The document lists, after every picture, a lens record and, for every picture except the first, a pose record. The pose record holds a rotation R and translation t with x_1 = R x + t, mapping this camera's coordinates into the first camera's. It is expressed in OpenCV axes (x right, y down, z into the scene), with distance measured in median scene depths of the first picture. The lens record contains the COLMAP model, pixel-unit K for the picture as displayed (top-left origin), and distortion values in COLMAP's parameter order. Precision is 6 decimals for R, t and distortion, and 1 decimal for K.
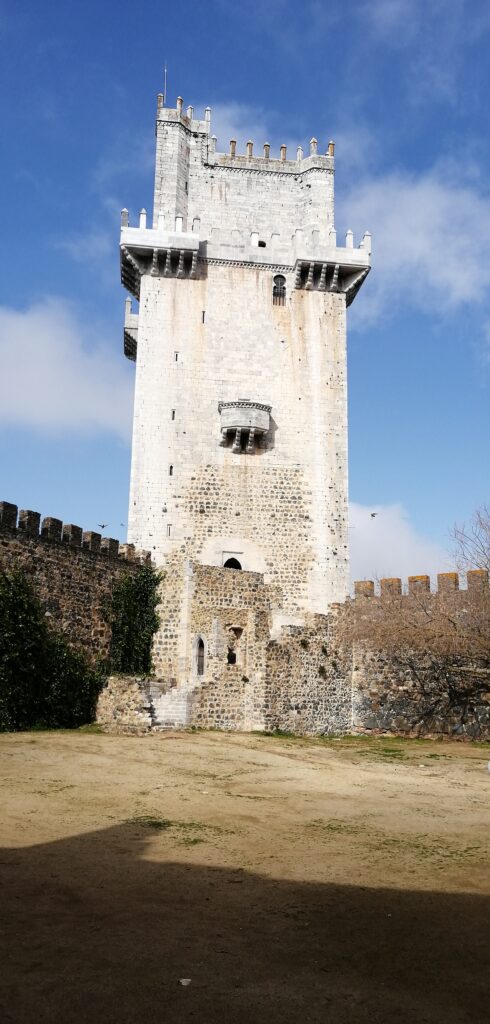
lens RADIAL K [[793.7, 0, 243.5], [0, 793.7, 512.9], [0, 0, 1]] dist [0.052330, -0.053737]
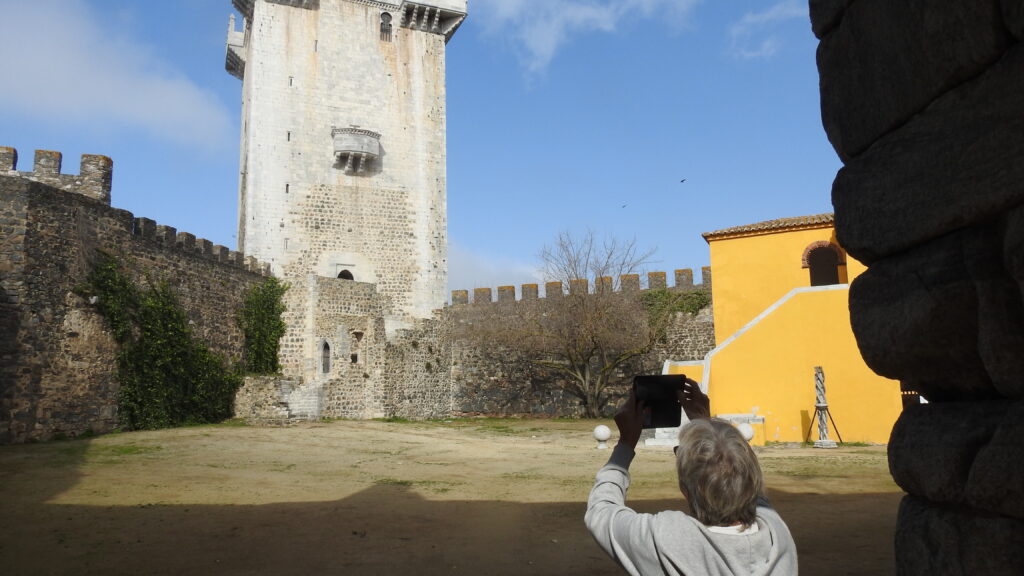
lens RADIAL K [[744.0, 0, 515.0], [0, 744.0, 286.4], [0, 0, 1]] dist [0.001050, 0.001631]
pose [[0.959053, 0.003055, 0.283210, -0.088080], [-0.028995, 0.995747, 0.087446, -0.019829], [-0.281738, -0.092077, 0.955063, -0.079551]]
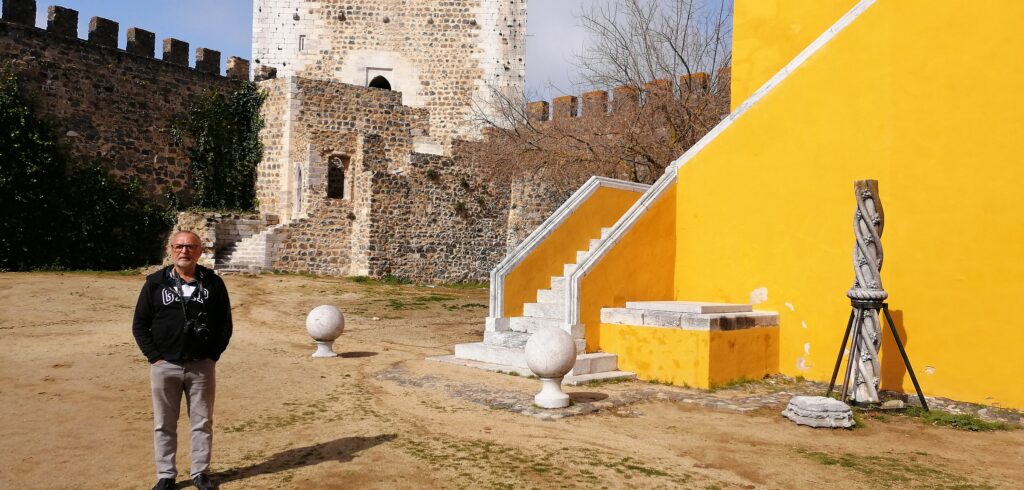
lens RADIAL K [[793.7, 0, 514.9], [0, 793.7, 248.3], [0, 0, 1]] dist [0.052330, -0.053737]
pose [[0.991616, 0.007668, -0.128994, 0.250950], [0.020703, 0.975916, 0.217162, 0.059045], [0.127553, -0.218012, 0.967575, 0.193679]]
